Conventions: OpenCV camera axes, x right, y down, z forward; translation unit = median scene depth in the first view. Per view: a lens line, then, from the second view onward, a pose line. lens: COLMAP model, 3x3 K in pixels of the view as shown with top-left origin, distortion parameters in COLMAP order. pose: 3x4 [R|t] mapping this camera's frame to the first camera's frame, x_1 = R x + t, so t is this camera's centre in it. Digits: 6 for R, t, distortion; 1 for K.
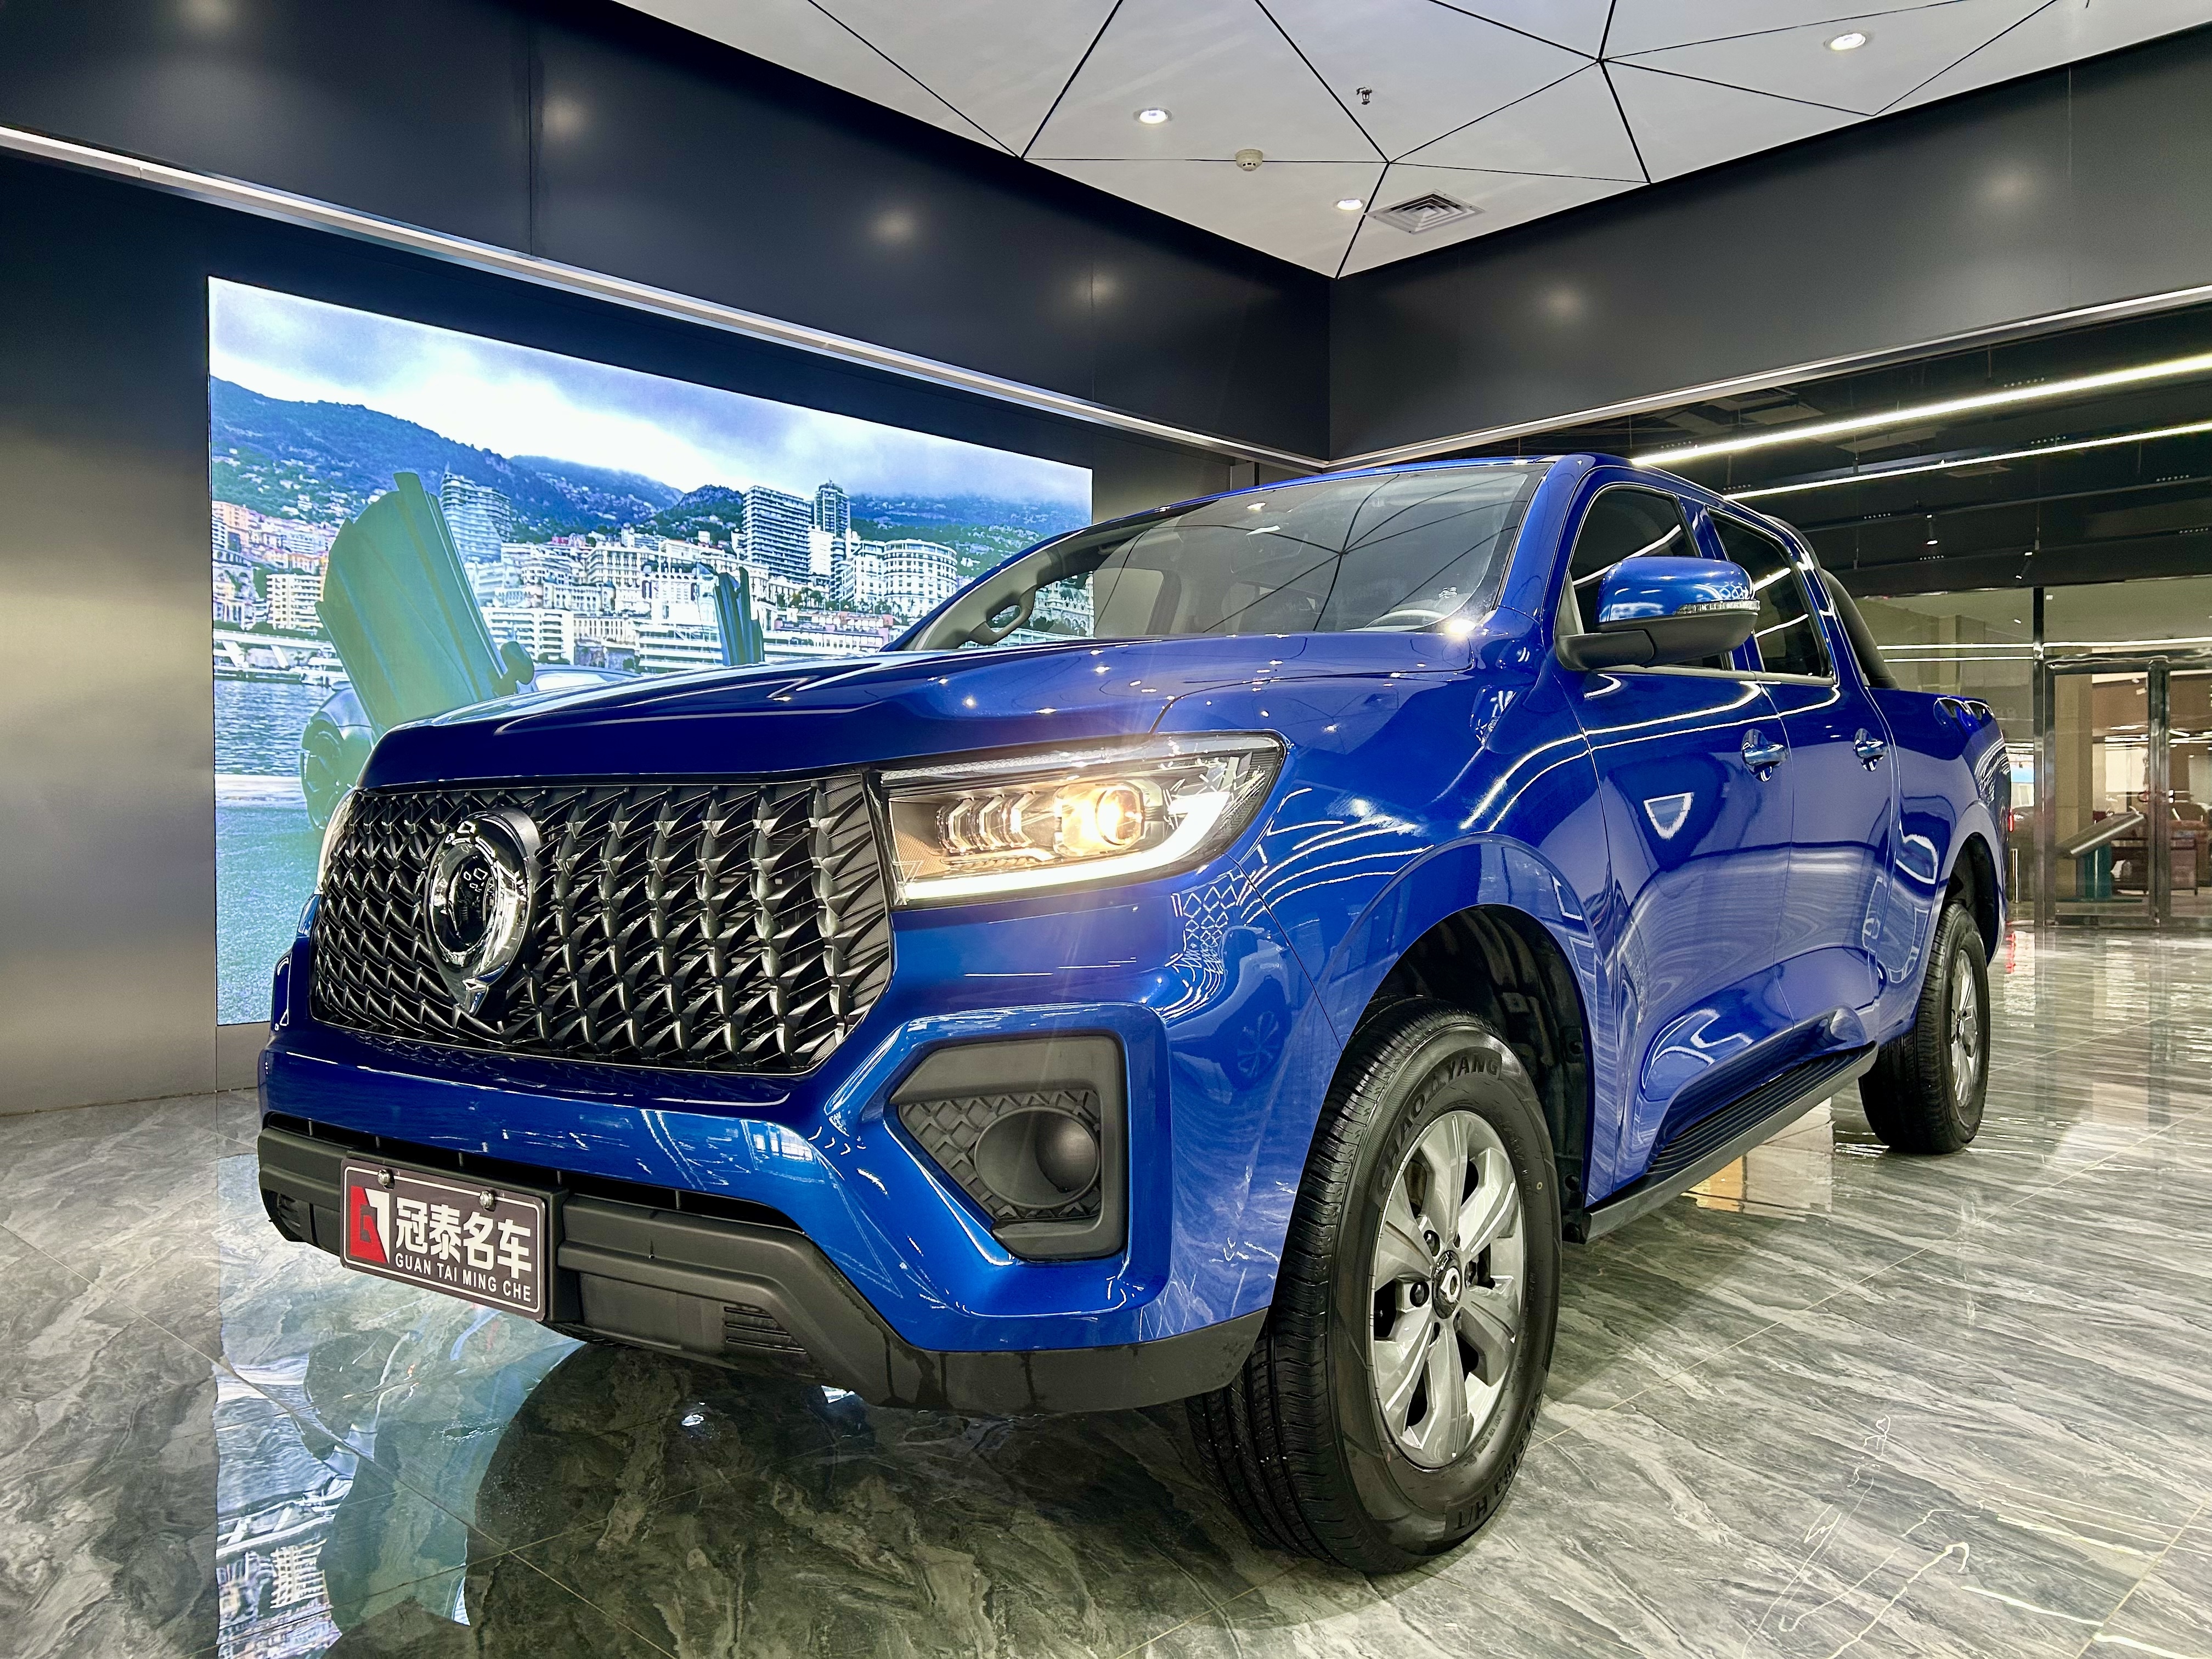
lens RADIAL K [[1692.9, 0, 1022.9], [0, 1692.9, 835.2], [0, 0, 1]] dist [0.015722, -0.002273]
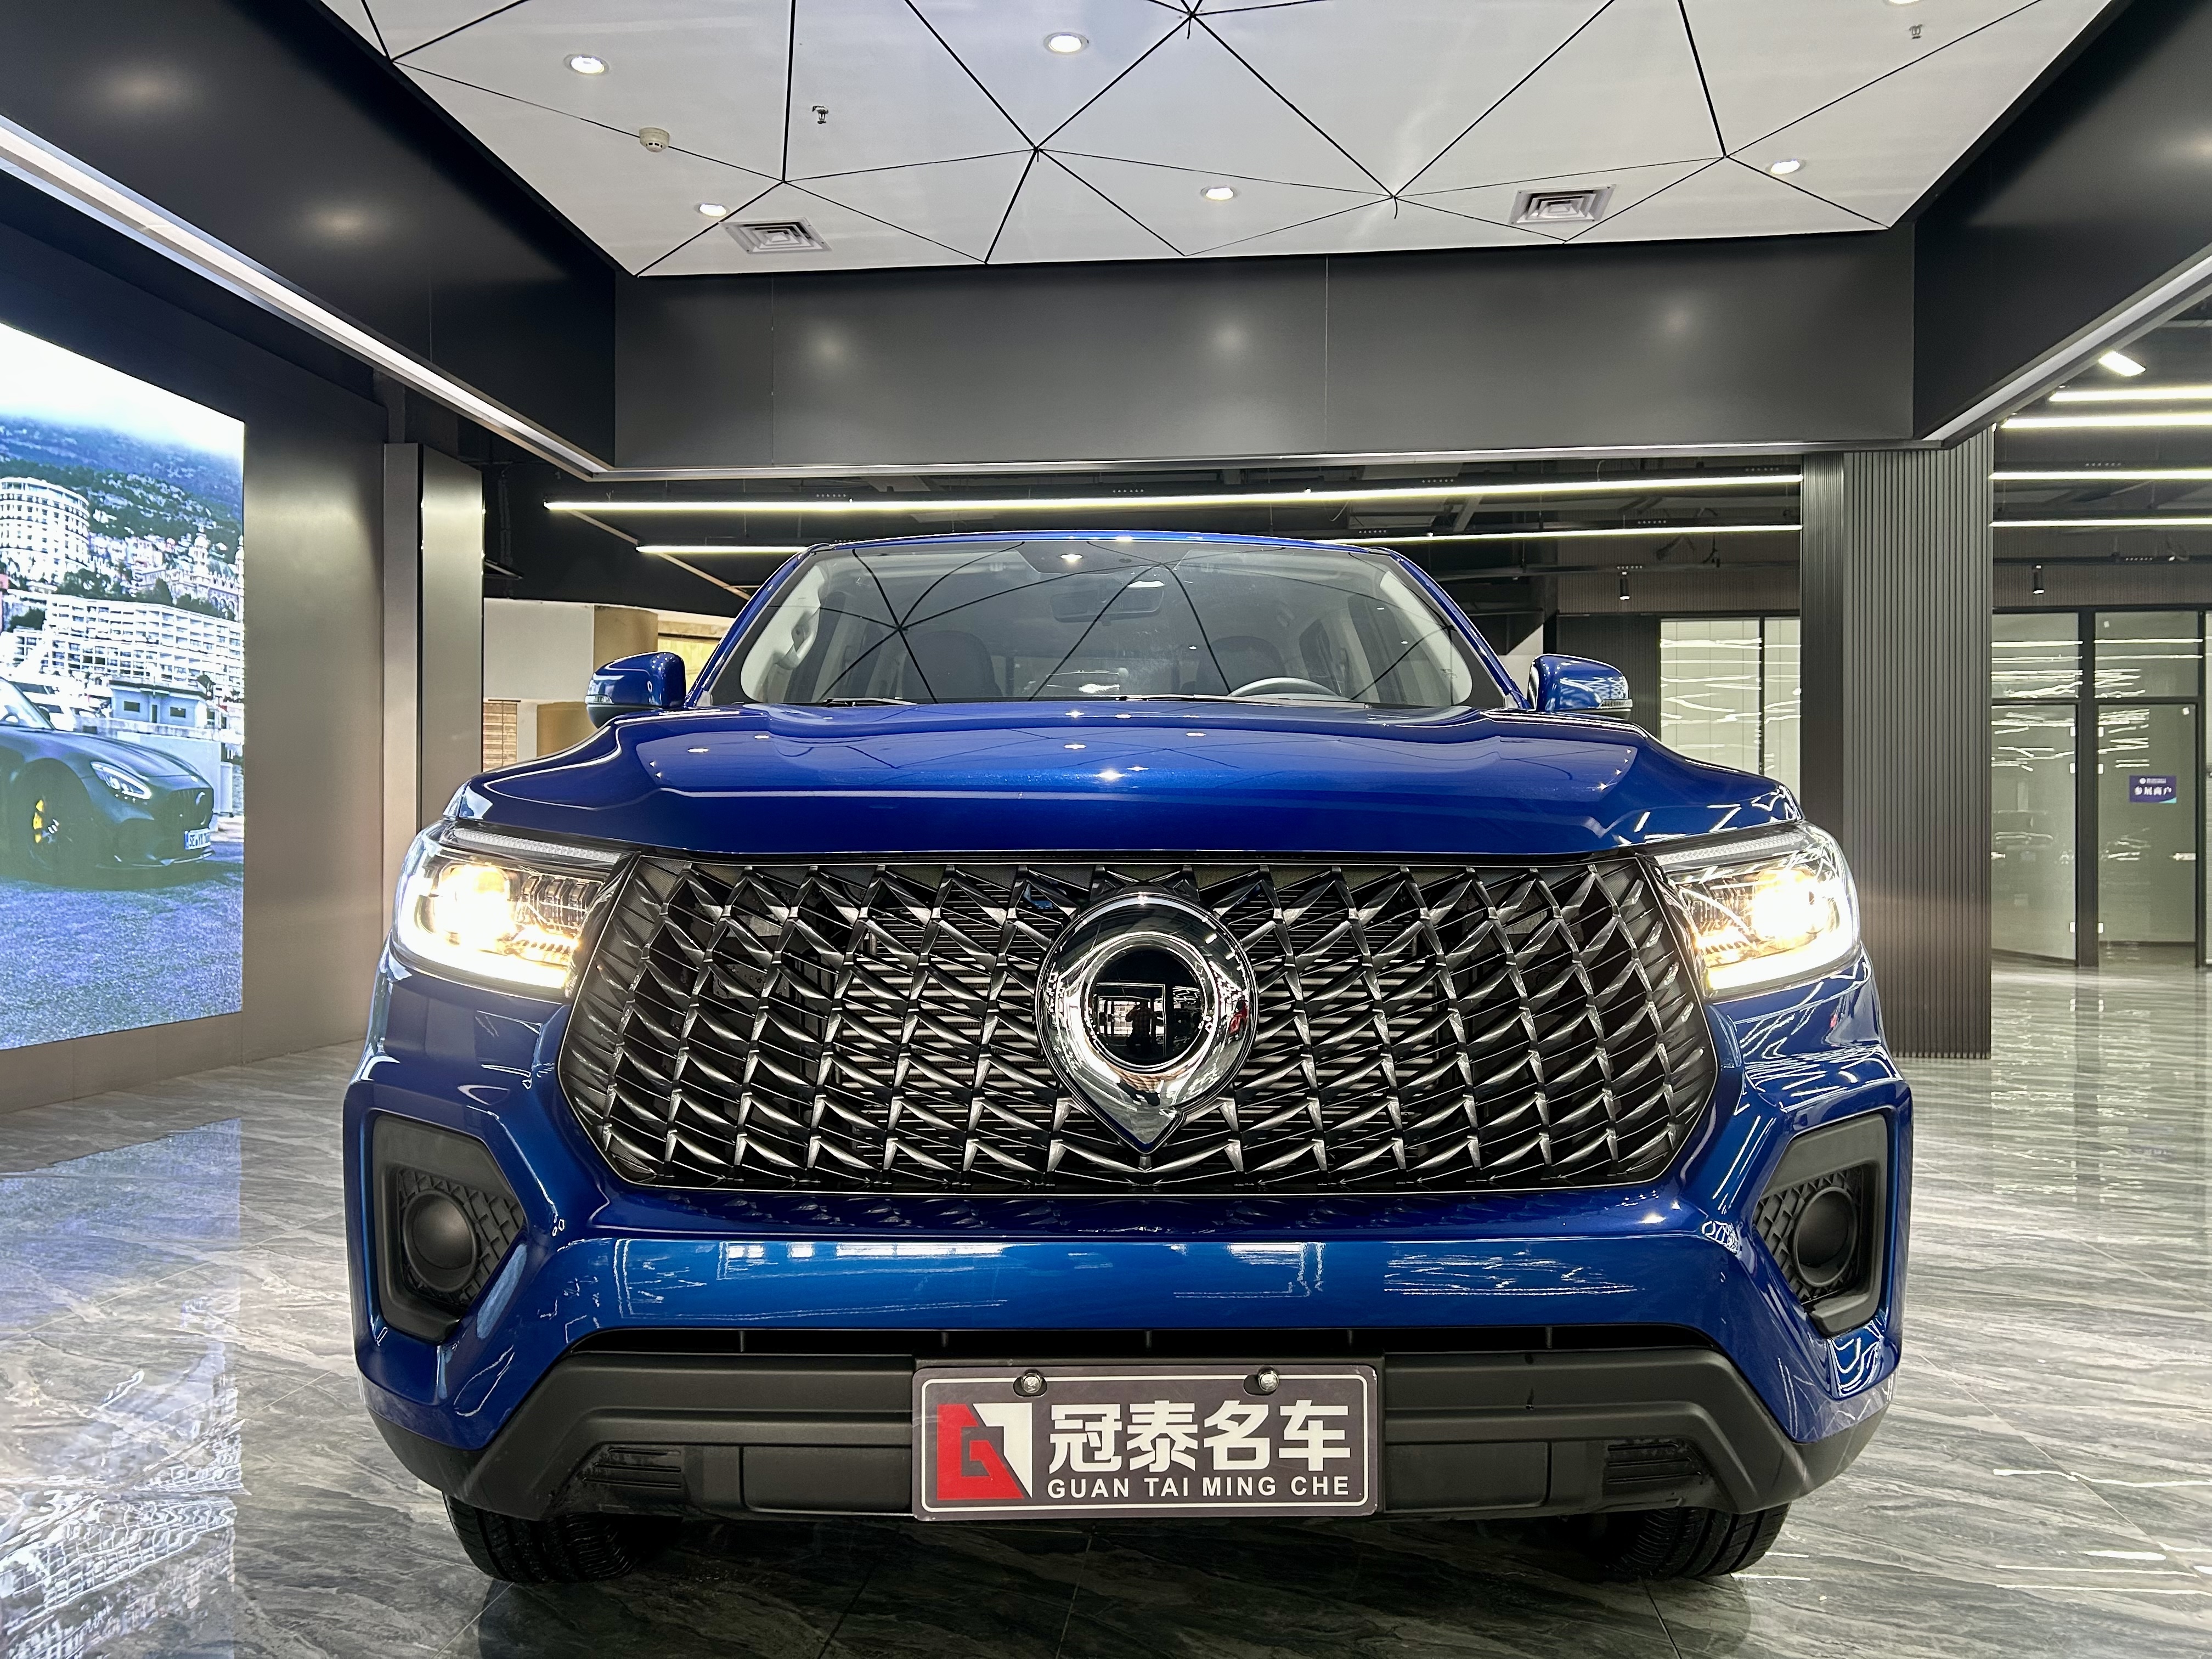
lens RADIAL K [[1678.6, 0, 1285.3], [0, 1678.6, 833.0], [0, 0, 1]] dist [0.009150, -0.000647]
pose [[0.767647, 0.019765, 0.640568, -0.774493], [-0.008803, 0.999755, -0.020299, -0.026945], [-0.640812, 0.009943, 0.767633, 0.358163]]
